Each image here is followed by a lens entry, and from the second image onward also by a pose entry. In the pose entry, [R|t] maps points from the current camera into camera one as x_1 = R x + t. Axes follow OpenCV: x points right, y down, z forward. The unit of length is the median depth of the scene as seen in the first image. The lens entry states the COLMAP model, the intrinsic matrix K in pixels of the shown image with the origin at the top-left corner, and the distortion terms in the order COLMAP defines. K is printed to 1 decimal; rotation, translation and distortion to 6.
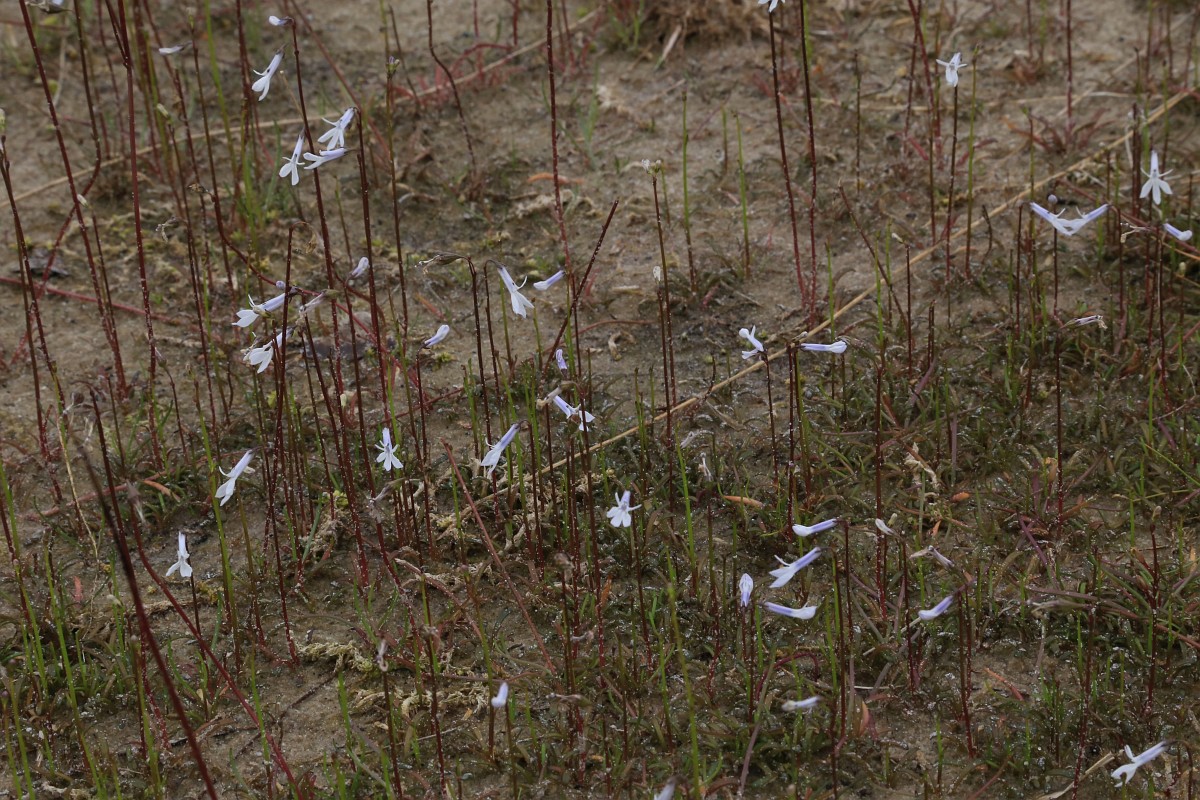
lens RADIAL K [[3530.9, 0, 598.6], [0, 3530.9, 402.8], [0, 0, 1]] dist [0.492439, 0.000000]
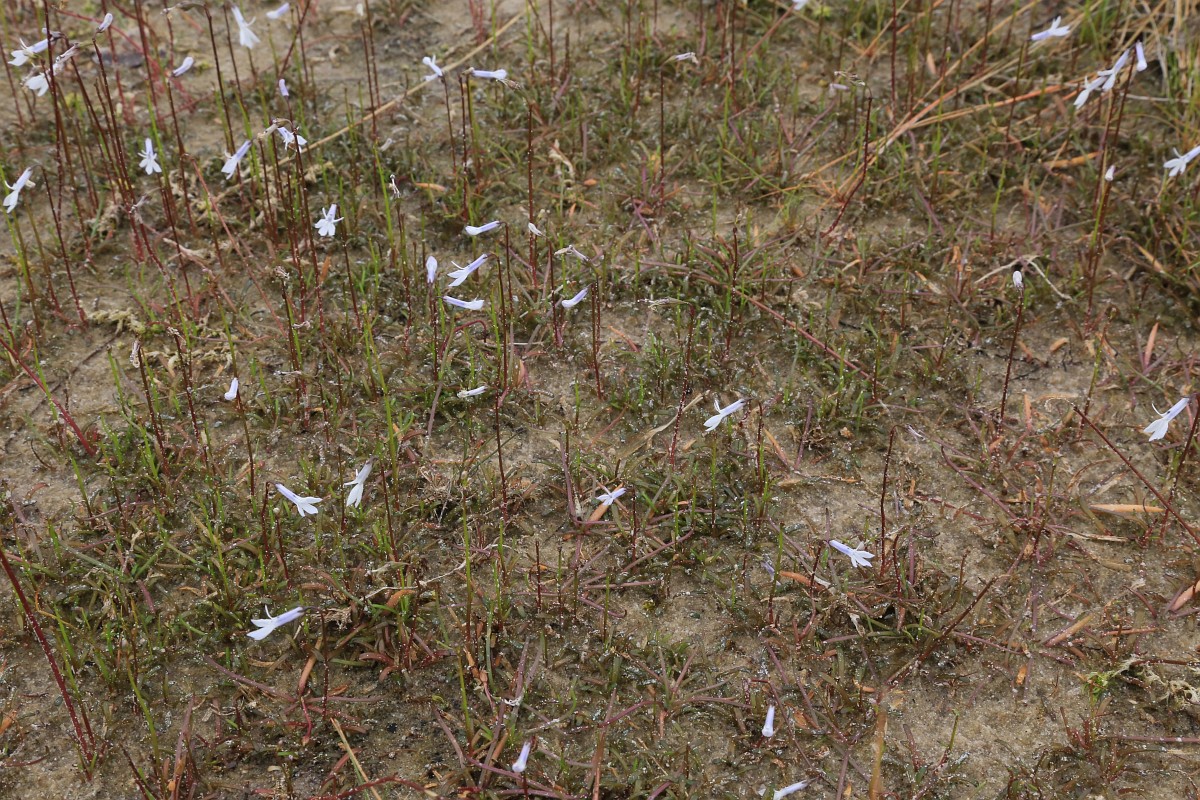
lens RADIAL K [[1655.0, 0, 610.0], [0, 1655.0, 398.6], [0, 0, 1]] dist [0.073028, 0.000000]
pose [[0.991737, -0.029203, 0.124916, 0.028039], [-0.003975, 0.966280, 0.257462, -0.058250], [-0.128223, -0.255831, 0.958180, 0.372930]]
